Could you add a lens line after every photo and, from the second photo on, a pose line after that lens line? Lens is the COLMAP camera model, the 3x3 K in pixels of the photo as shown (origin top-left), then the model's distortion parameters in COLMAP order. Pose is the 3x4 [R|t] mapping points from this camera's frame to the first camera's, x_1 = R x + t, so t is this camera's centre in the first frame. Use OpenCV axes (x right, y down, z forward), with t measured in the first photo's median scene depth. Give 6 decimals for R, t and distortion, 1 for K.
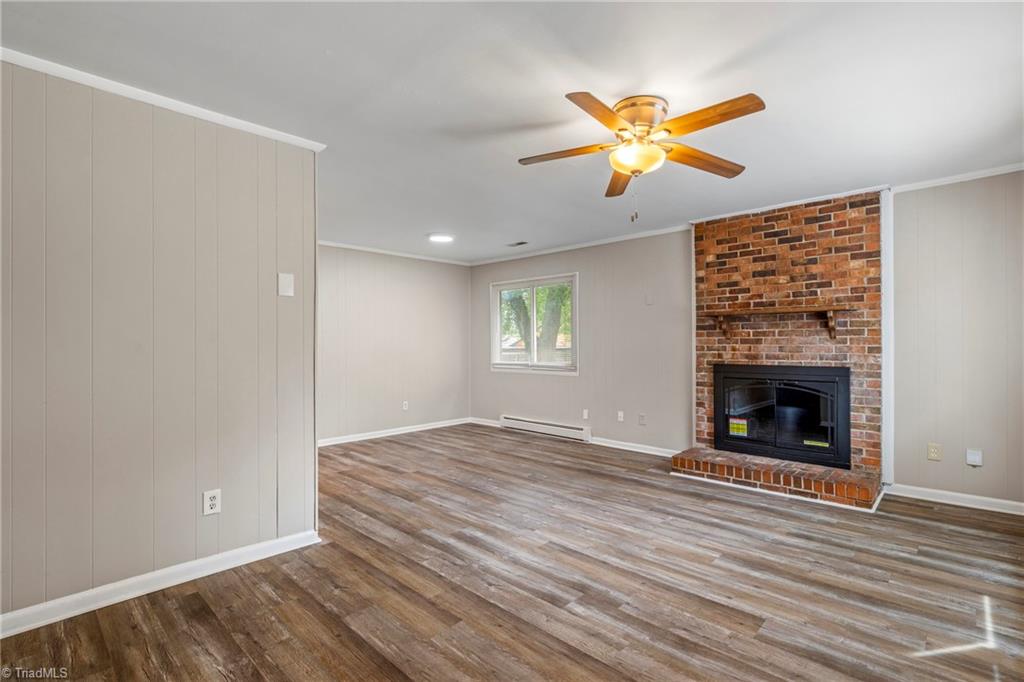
lens RADIAL K [[470.6, 0, 511.1], [0, 470.6, 346.3], [0, 0, 1]] dist [0.000797, -0.000759]
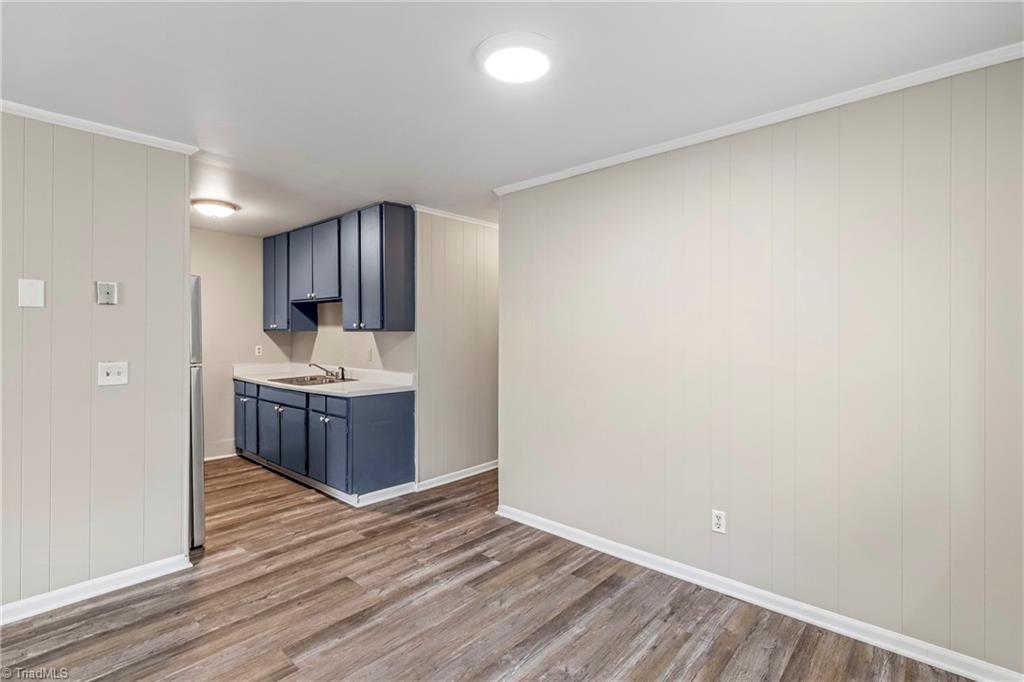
lens RADIAL K [[487.9, 0, 512.0], [0, 487.9, 333.6], [0, 0, 1]] dist [0.000095, 0.000152]
pose [[0.033650, 0.008919, -0.999394, 0.322900], [-0.005125, 0.999949, 0.008752, -0.057694], [0.999421, 0.004828, 0.033693, 1.542558]]
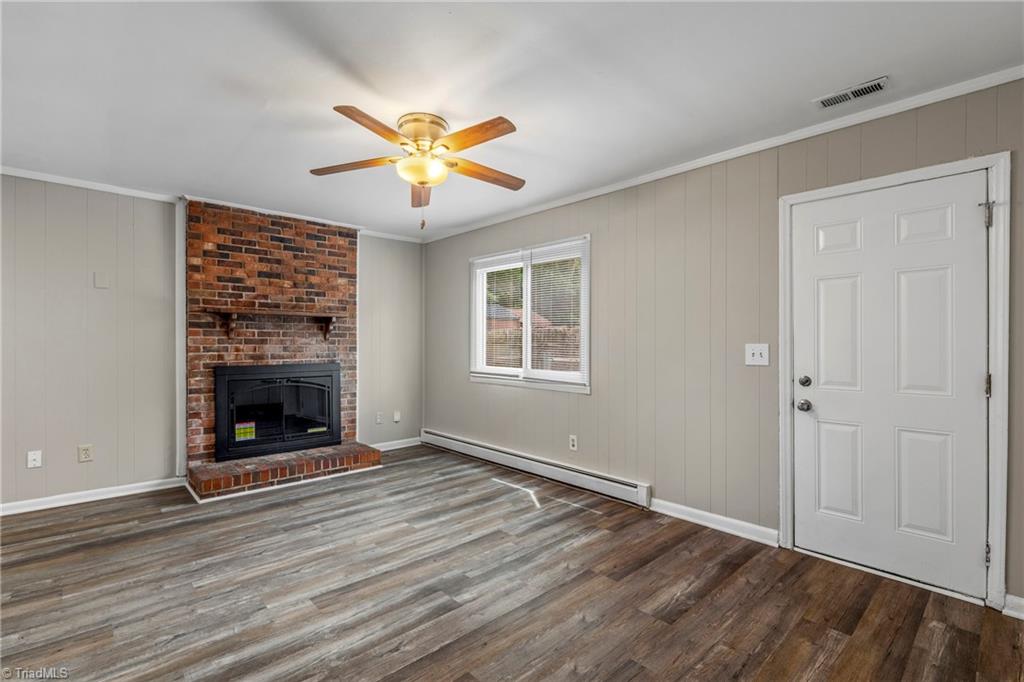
lens RADIAL K [[470.6, 0, 512.5], [0, 470.6, 342.3], [0, 0, 1]] dist [0.000797, -0.000759]
pose [[0.059288, 0.006060, 0.998222, -0.570022], [0.003021, 0.999976, -0.006250, -0.000790], [-0.998236, 0.003386, 0.059269, 0.525950]]
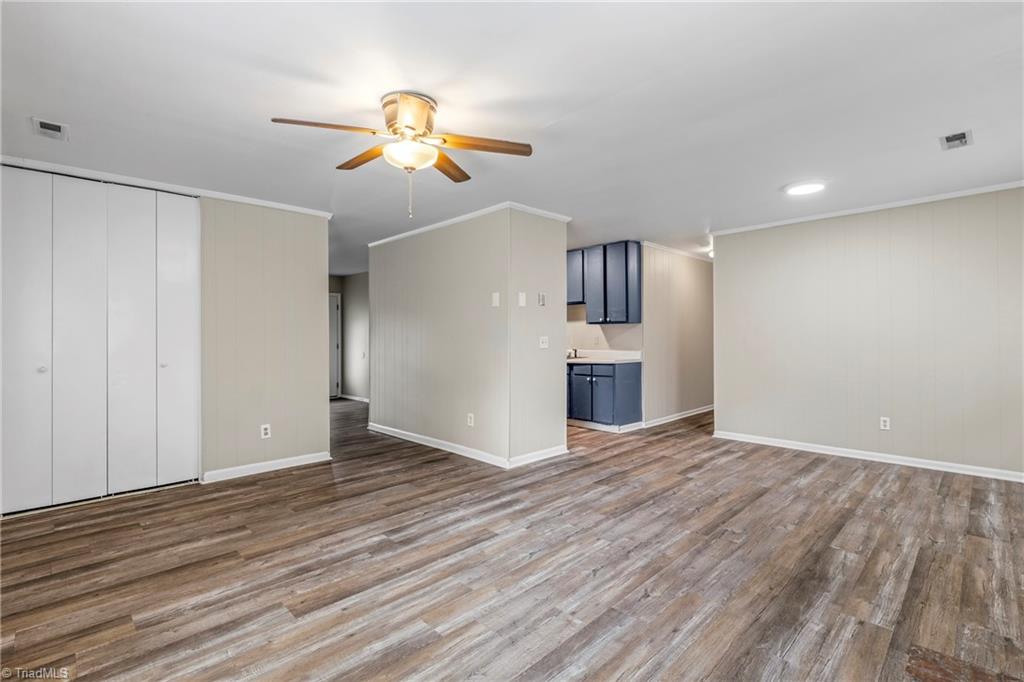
lens RADIAL K [[470.6, 0, 512.2], [0, 470.6, 333.7], [0, 0, 1]] dist [0.000797, -0.000759]
pose [[-0.031709, -0.002418, -0.999494, 0.916097], [0.000827, 0.999997, -0.002445, -0.007337], [0.999497, -0.000904, -0.031707, 0.898847]]
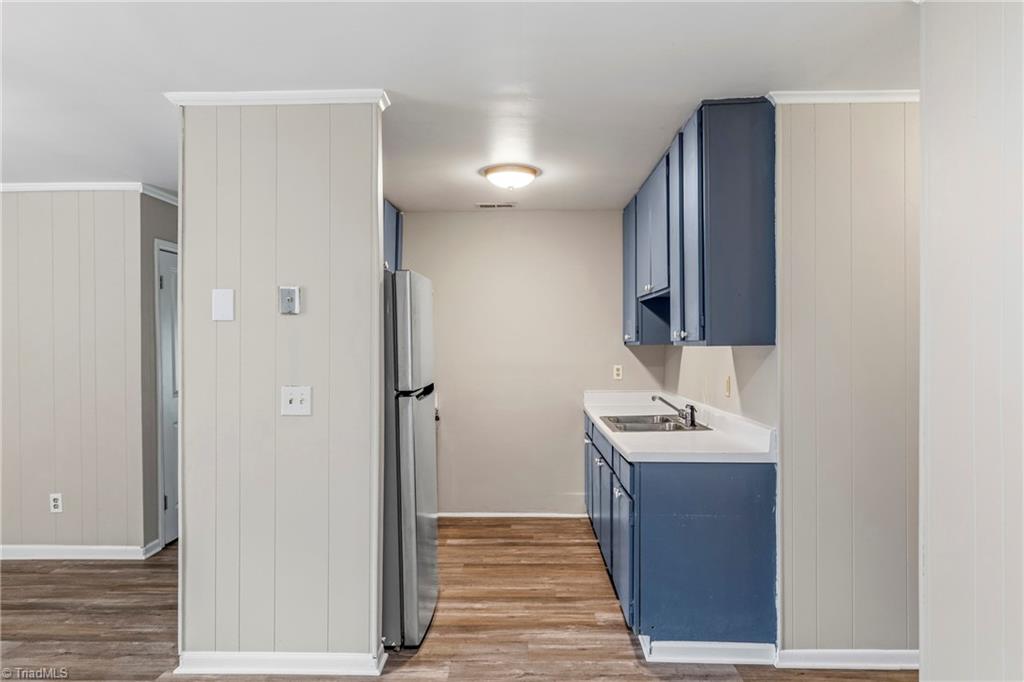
lens RADIAL K [[673.7, 0, 509.4], [0, 673.7, 345.8], [0, 0, 1]] dist [0.002399, -0.001395]
pose [[-0.740067, 0.010489, -0.672451, -0.091786], [0.004882, 0.999936, 0.010224, -0.061231], [0.672515, 0.004284, -0.740071, 1.743994]]
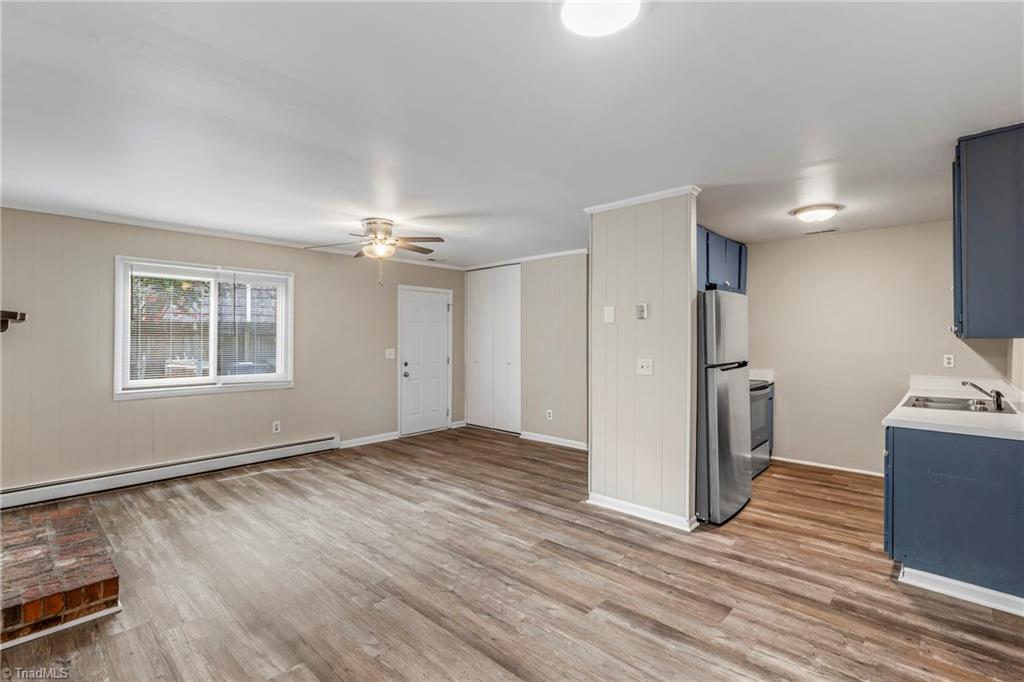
lens RADIAL K [[470.6, 0, 511.6], [0, 470.6, 335.9], [0, 0, 1]] dist [0.000797, -0.000759]
pose [[-0.999864, 0.004902, -0.015752, -0.143285], [0.004813, 0.999972, 0.005643, -0.062384], [0.015780, 0.005566, -0.999860, 1.993406]]
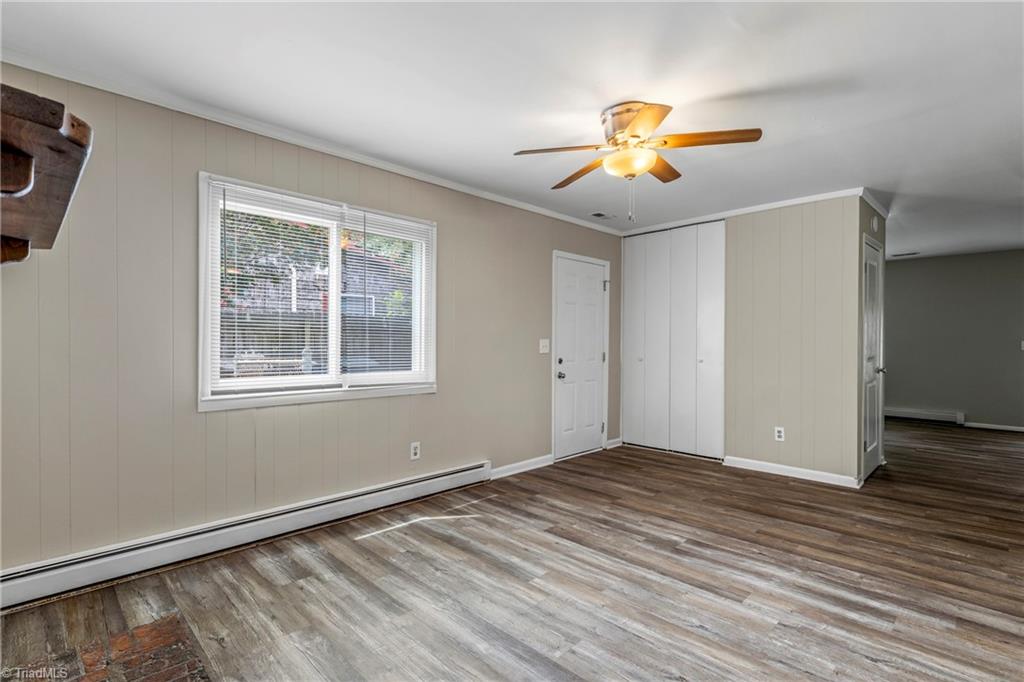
lens RADIAL K [[487.9, 0, 512.4], [0, 487.9, 348.3], [0, 0, 1]] dist [0.000095, 0.000152]
pose [[-0.999748, 0.001920, 0.022385, 0.363990], [0.002394, 0.999773, 0.021178, -0.007112], [-0.022339, 0.021226, -0.999525, 1.507214]]
